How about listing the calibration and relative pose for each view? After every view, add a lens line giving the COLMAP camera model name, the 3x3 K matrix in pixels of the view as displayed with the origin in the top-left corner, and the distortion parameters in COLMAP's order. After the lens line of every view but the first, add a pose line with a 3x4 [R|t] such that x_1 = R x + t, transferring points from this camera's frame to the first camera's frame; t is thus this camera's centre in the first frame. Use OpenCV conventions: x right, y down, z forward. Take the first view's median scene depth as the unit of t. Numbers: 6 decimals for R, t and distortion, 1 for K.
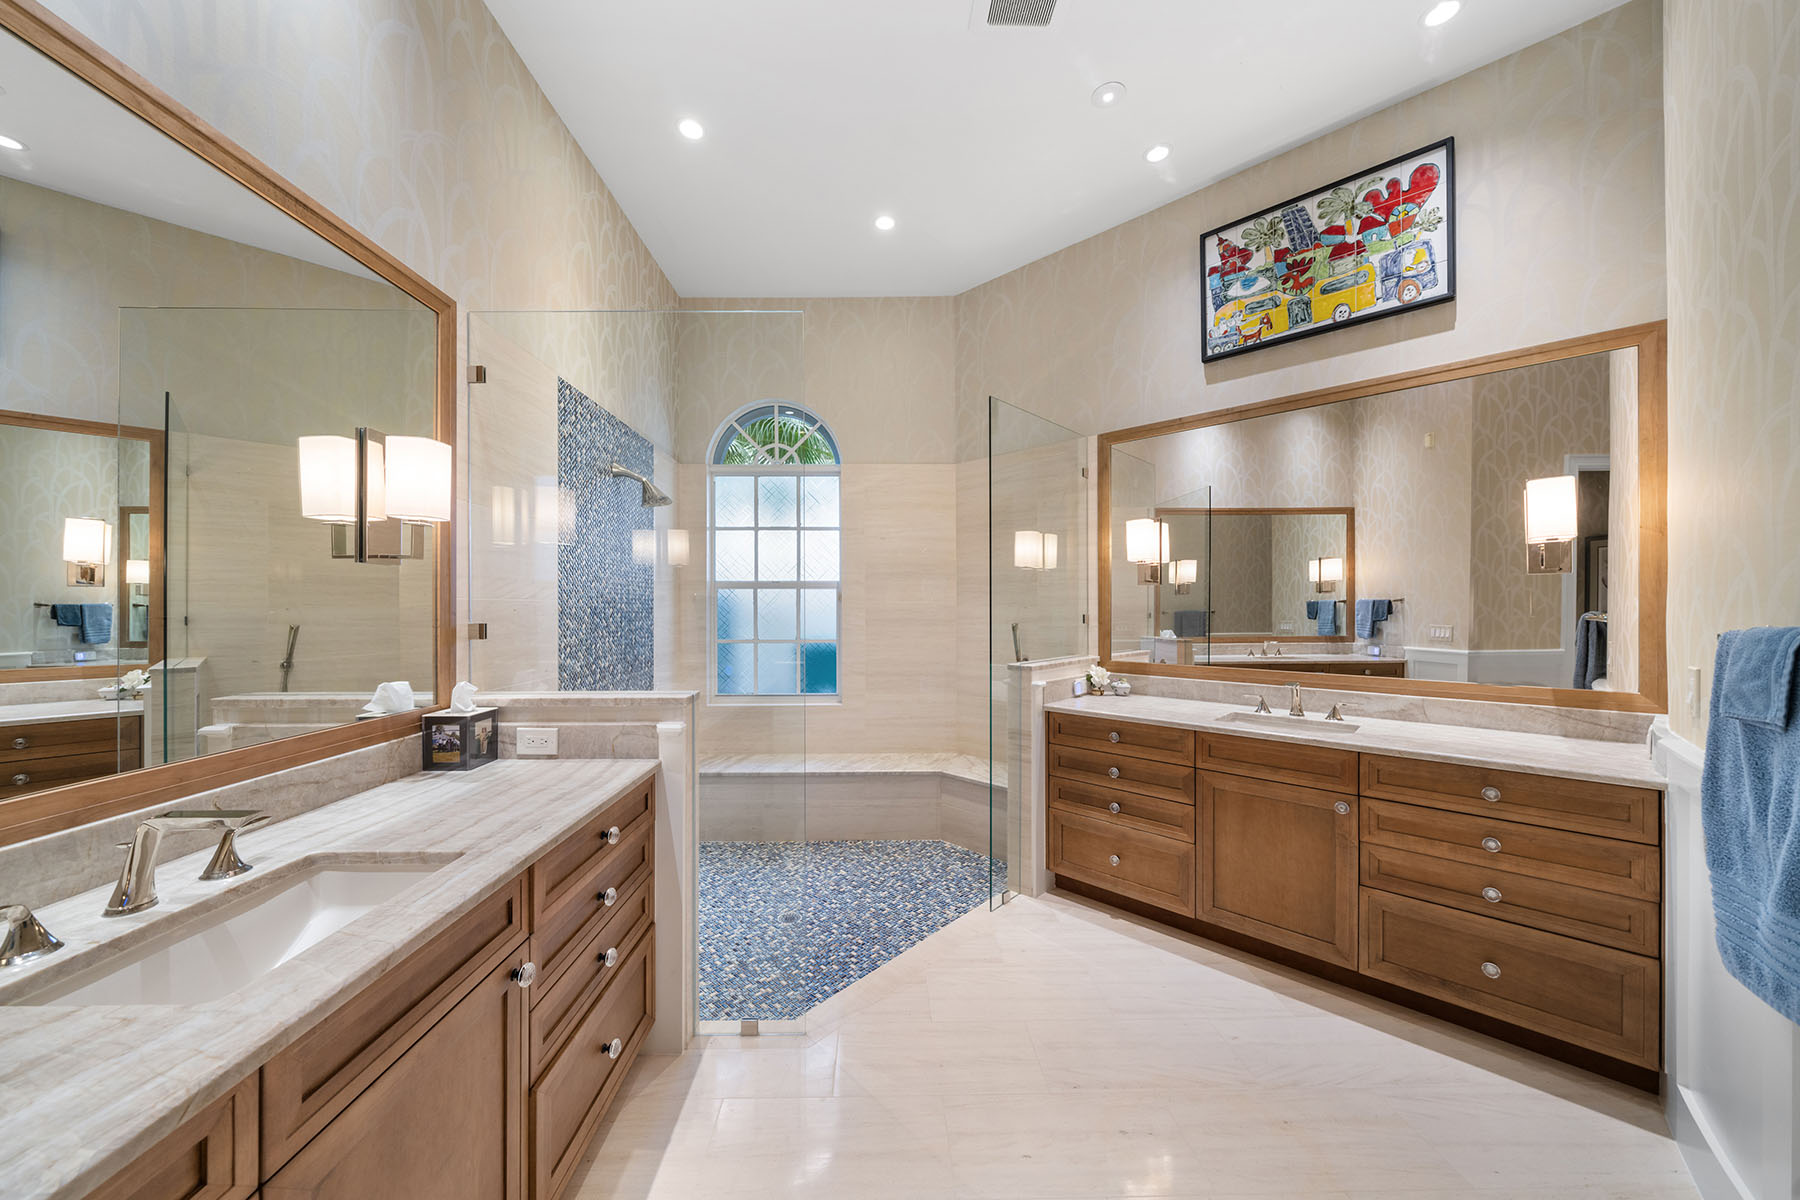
lens RADIAL K [[612.5, 0, 896.1], [0, 612.5, 605.1], [0, 0, 1]] dist [-0.006254, -0.000066]
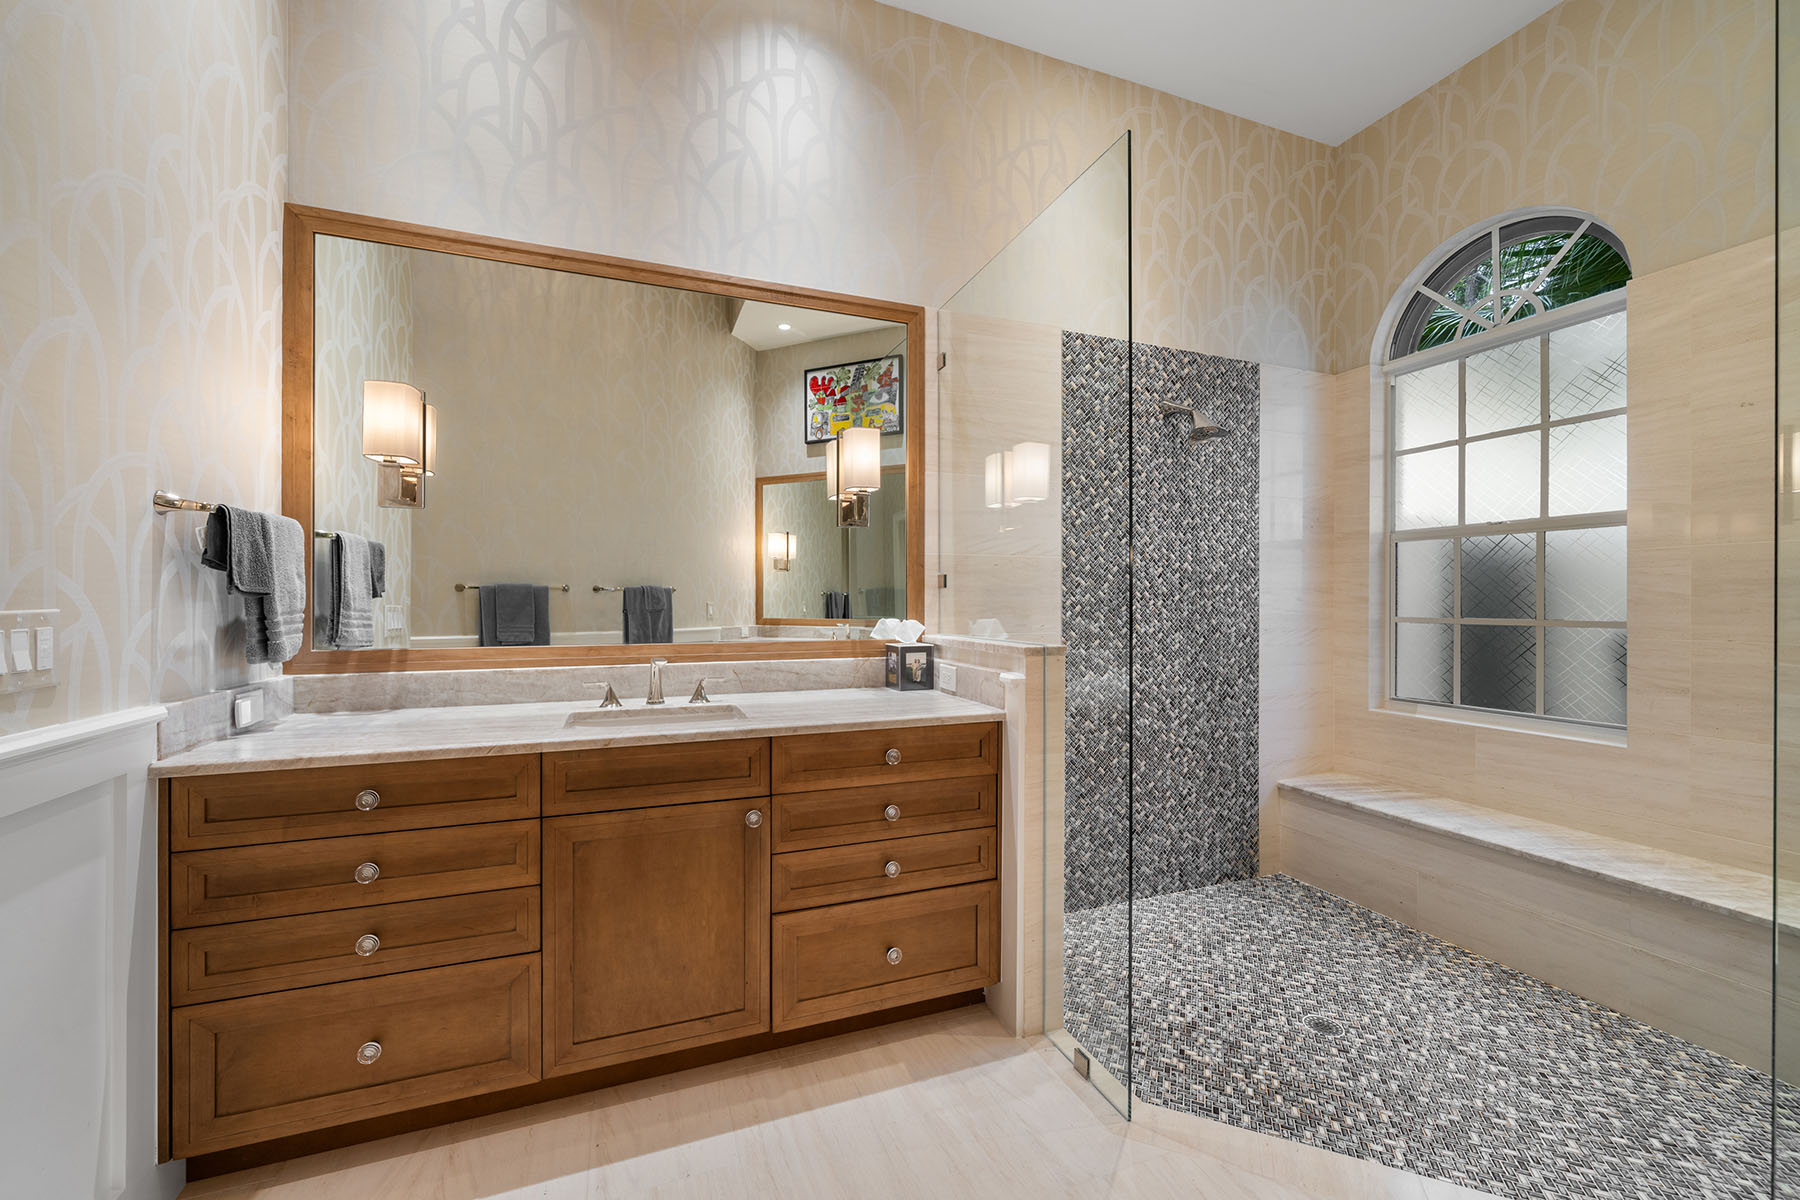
lens RADIAL K [[711.3, 0, 898.8], [0, 711.3, 599.3], [0, 0, 1]] dist [0.002681, 0.000269]
pose [[0.347378, 0.002667, -0.937721, 0.418173], [0.001004, 0.999994, 0.003216, 0.054335], [0.937725, -0.002058, 0.347373, 0.332456]]
